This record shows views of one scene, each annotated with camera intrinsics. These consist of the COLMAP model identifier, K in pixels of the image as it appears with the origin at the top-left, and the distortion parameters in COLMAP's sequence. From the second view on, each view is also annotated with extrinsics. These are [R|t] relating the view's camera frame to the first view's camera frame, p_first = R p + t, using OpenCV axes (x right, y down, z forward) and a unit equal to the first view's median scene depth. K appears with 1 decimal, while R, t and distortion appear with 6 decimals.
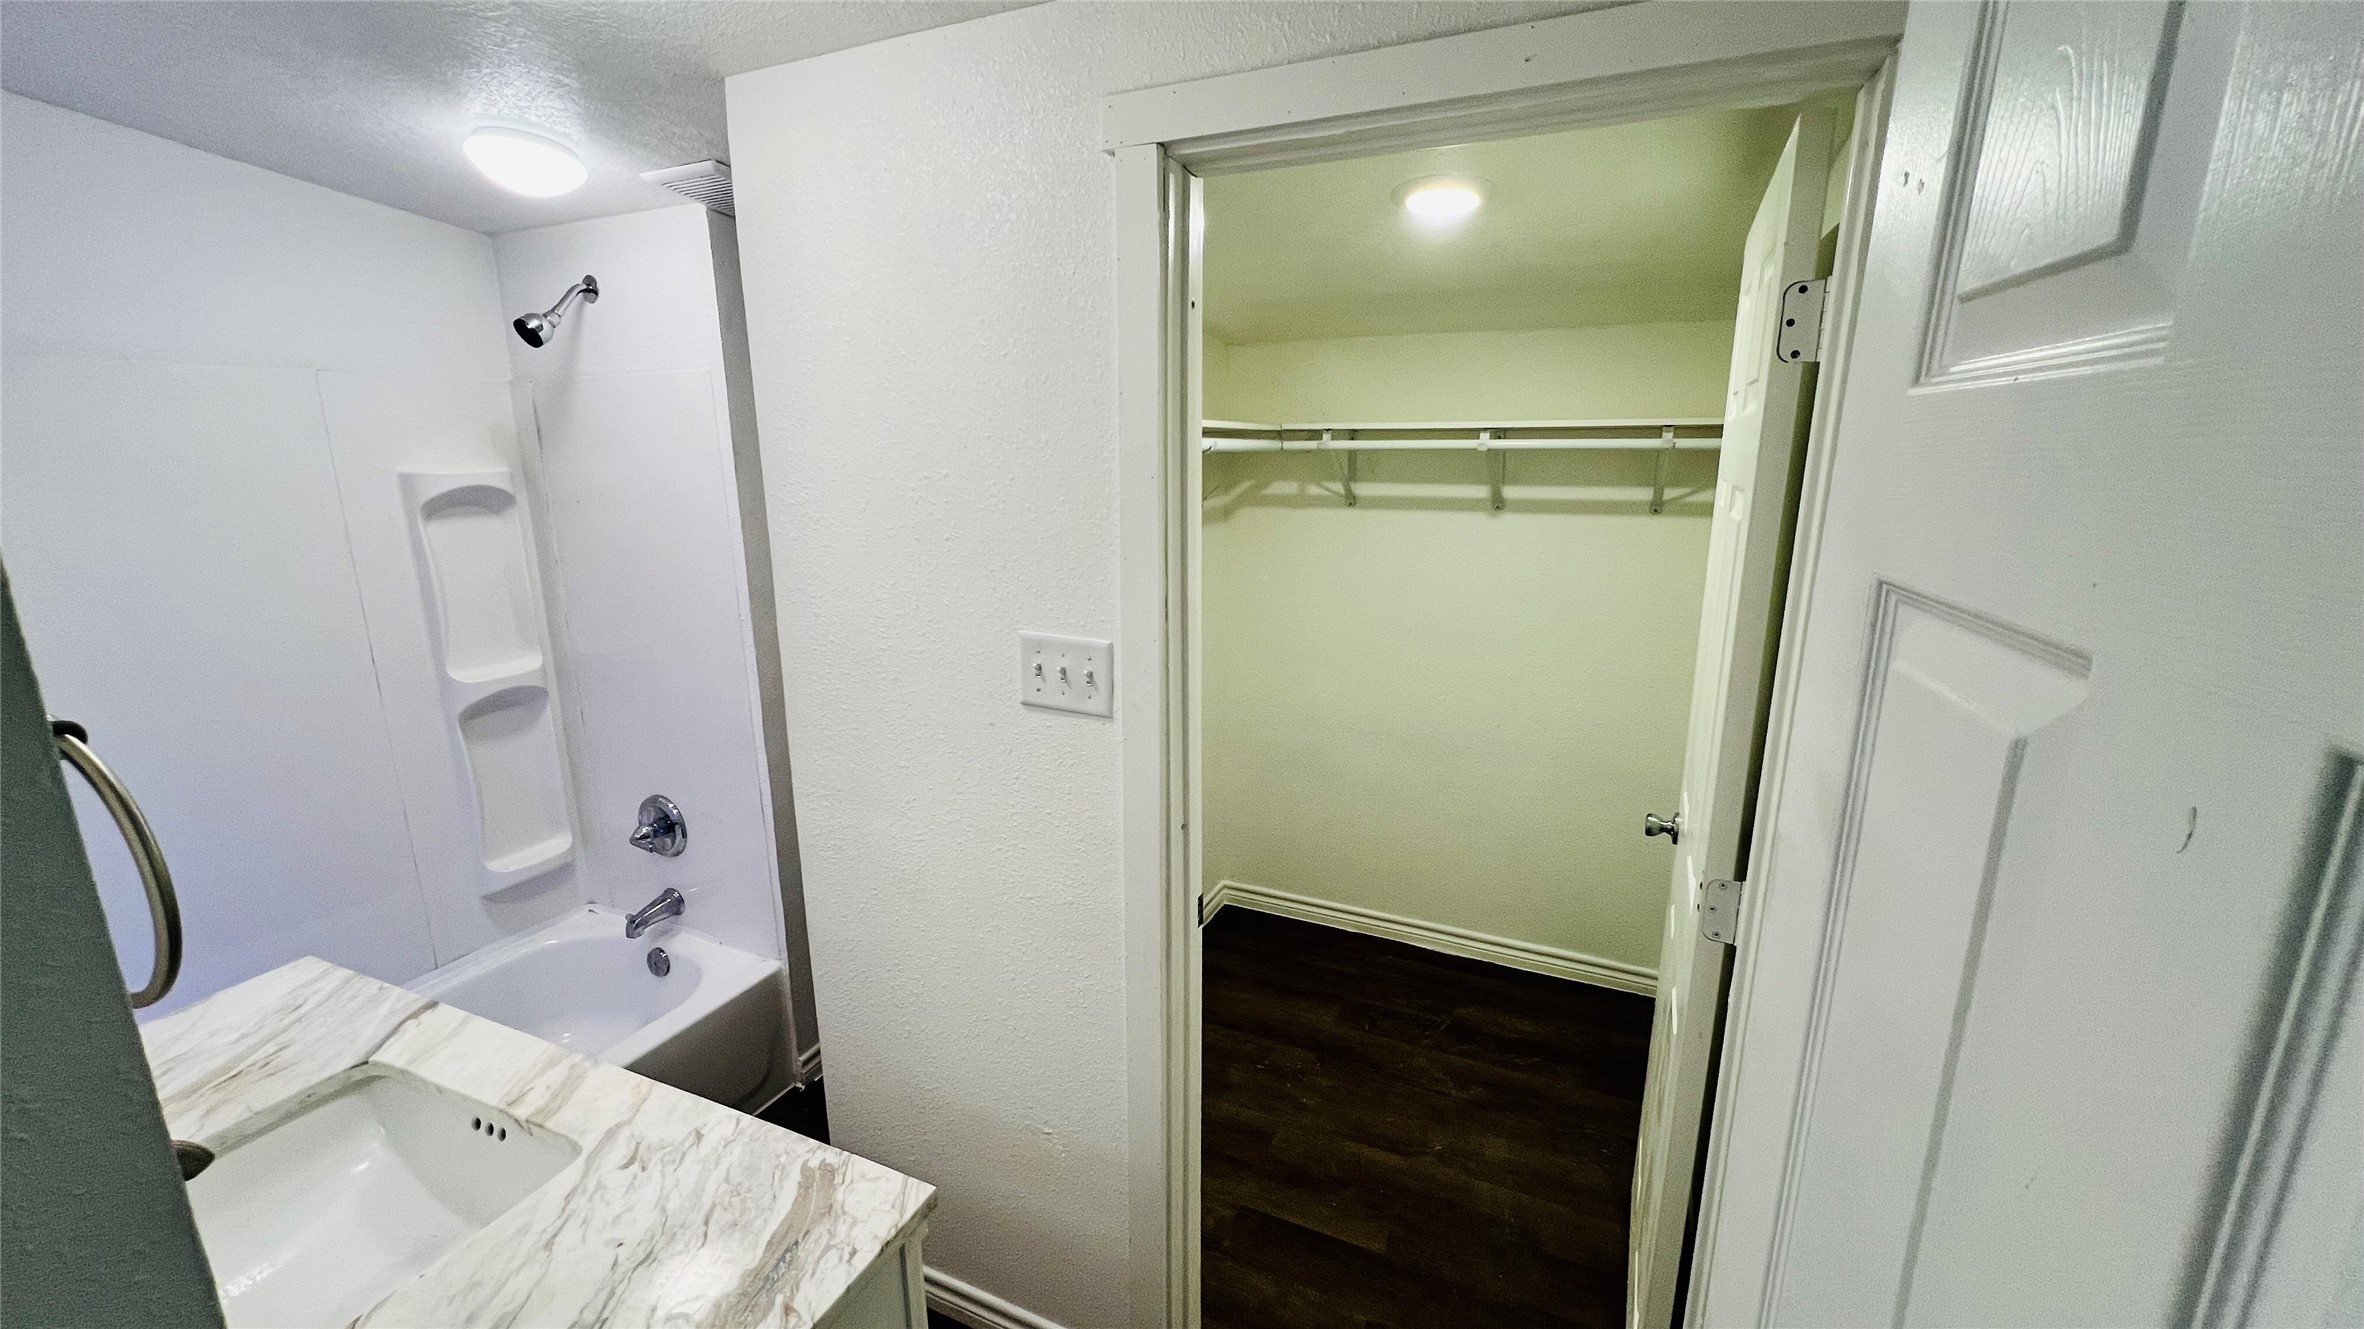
lens RADIAL K [[949.7, 0, 1179.6], [0, 949.7, 668.9], [0, 0, 1]] dist [0.001073, 0.000008]
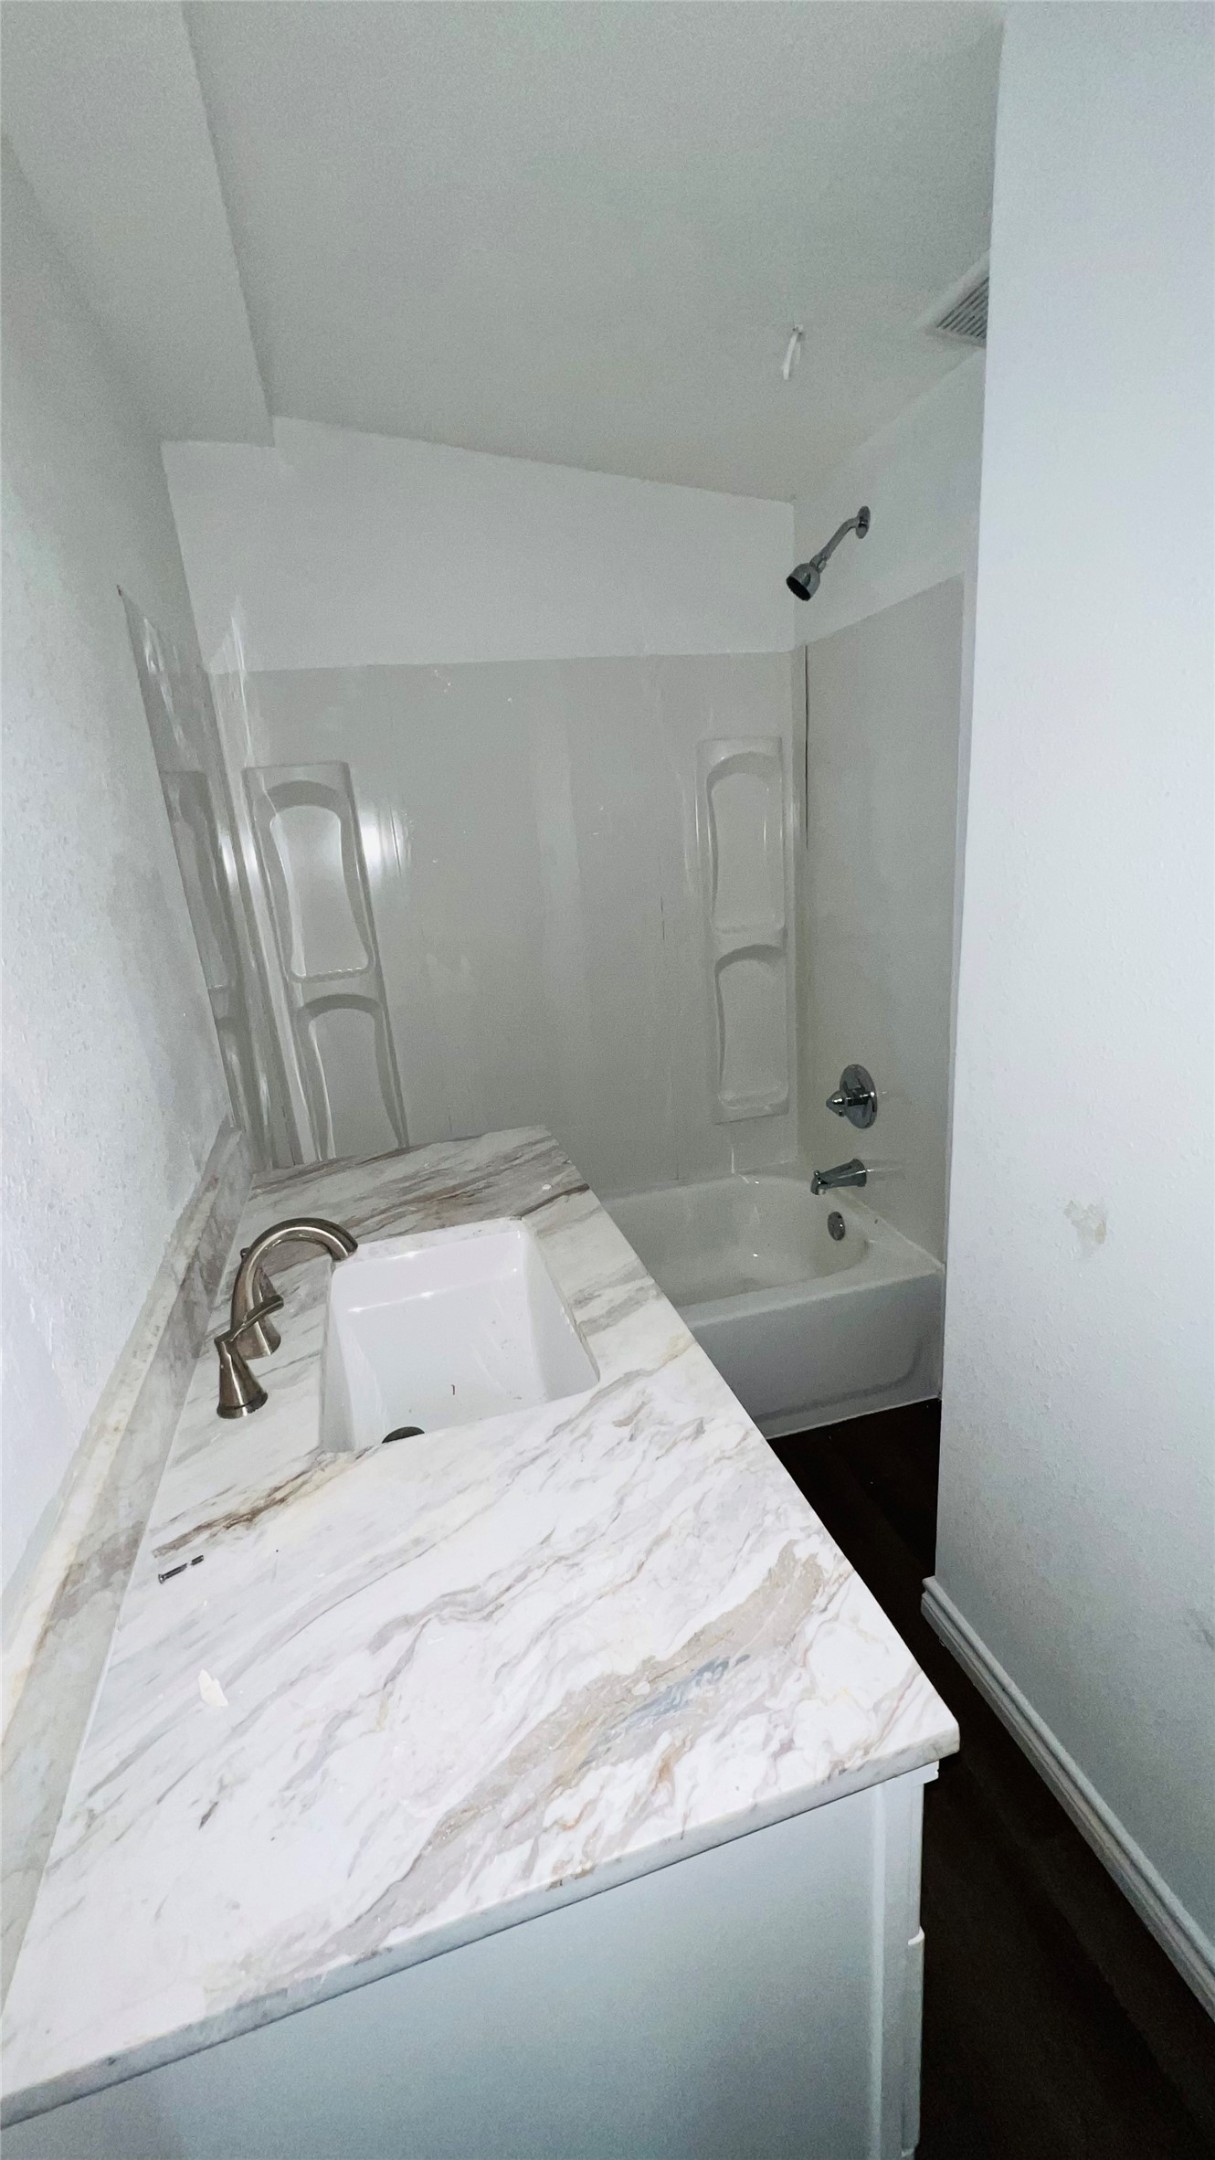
lens RADIAL K [[867.8, 0, 611.4], [0, 867.8, 1075.8], [0, 0, 1]] dist [0.001073, 0.000008]
pose [[0.639742, 0.177273, -0.747866, -0.066620], [-0.114094, 0.984161, 0.135685, 0.114416], [0.760074, -0.001477, 0.649835, 0.483999]]
